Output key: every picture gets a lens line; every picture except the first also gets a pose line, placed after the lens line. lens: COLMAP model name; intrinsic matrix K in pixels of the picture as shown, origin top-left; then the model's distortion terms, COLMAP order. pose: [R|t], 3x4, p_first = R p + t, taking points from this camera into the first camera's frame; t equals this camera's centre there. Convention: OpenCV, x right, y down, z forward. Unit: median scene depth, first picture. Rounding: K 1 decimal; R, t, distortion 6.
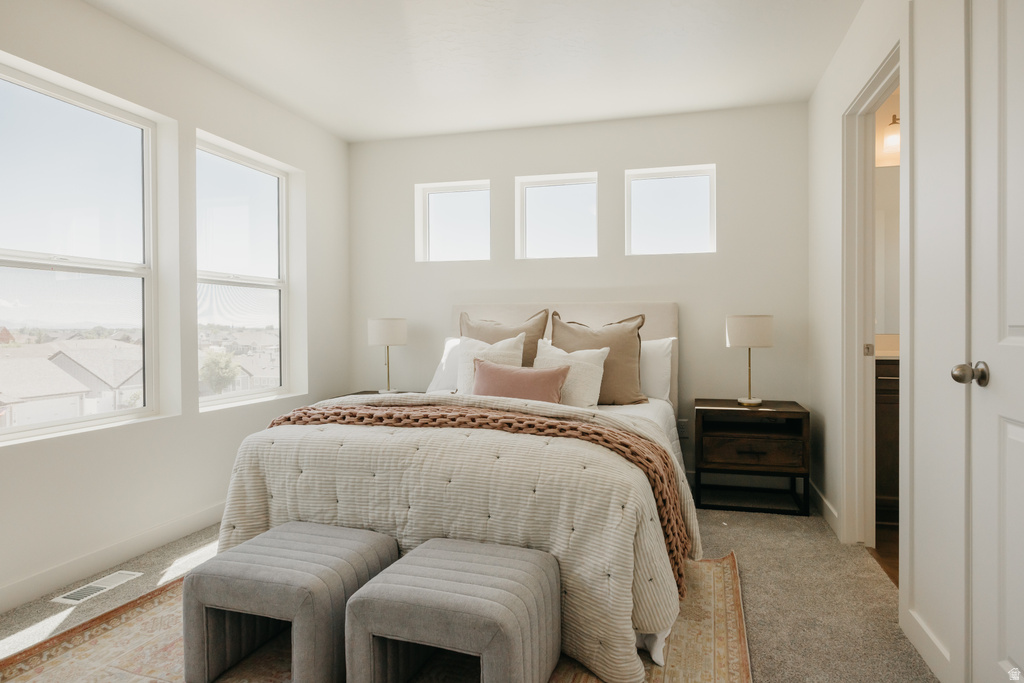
lens RADIAL K [[589.2, 0, 506.8], [0, 589.2, 332.4], [0, 0, 1]] dist [-0.015278, -0.001554]
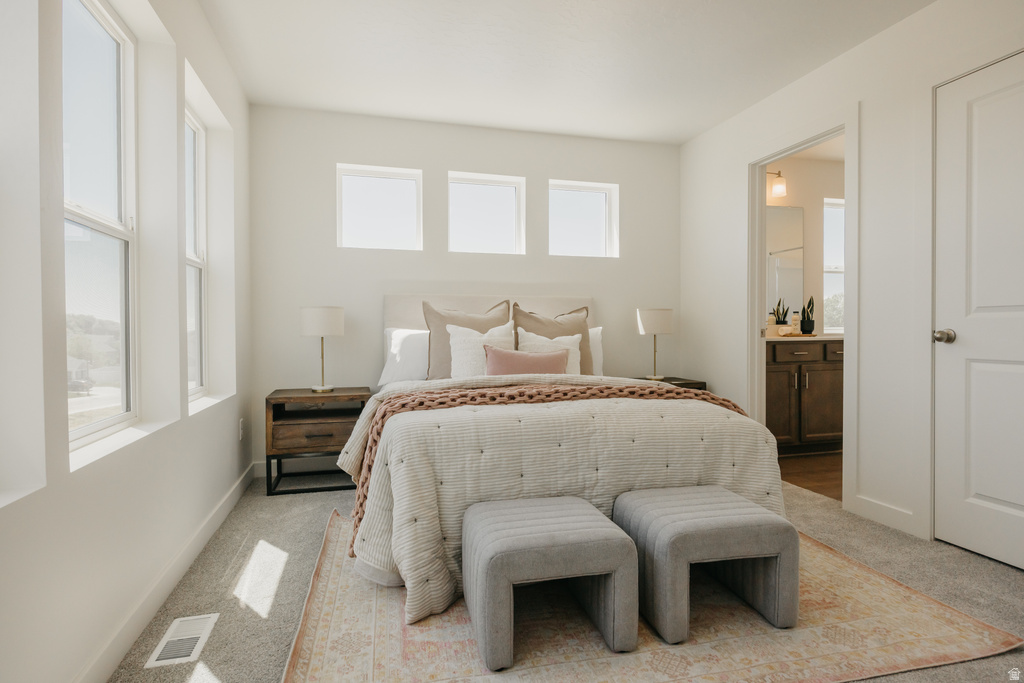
lens RADIAL K [[589.2, 0, 513.6], [0, 589.2, 338.3], [0, 0, 1]] dist [-0.015278, -0.001554]
pose [[0.852766, -0.005168, 0.522268, -0.719671], [0.003774, 0.999986, 0.003732, 0.038614], [-0.522280, -0.001212, 0.852773, 0.116217]]
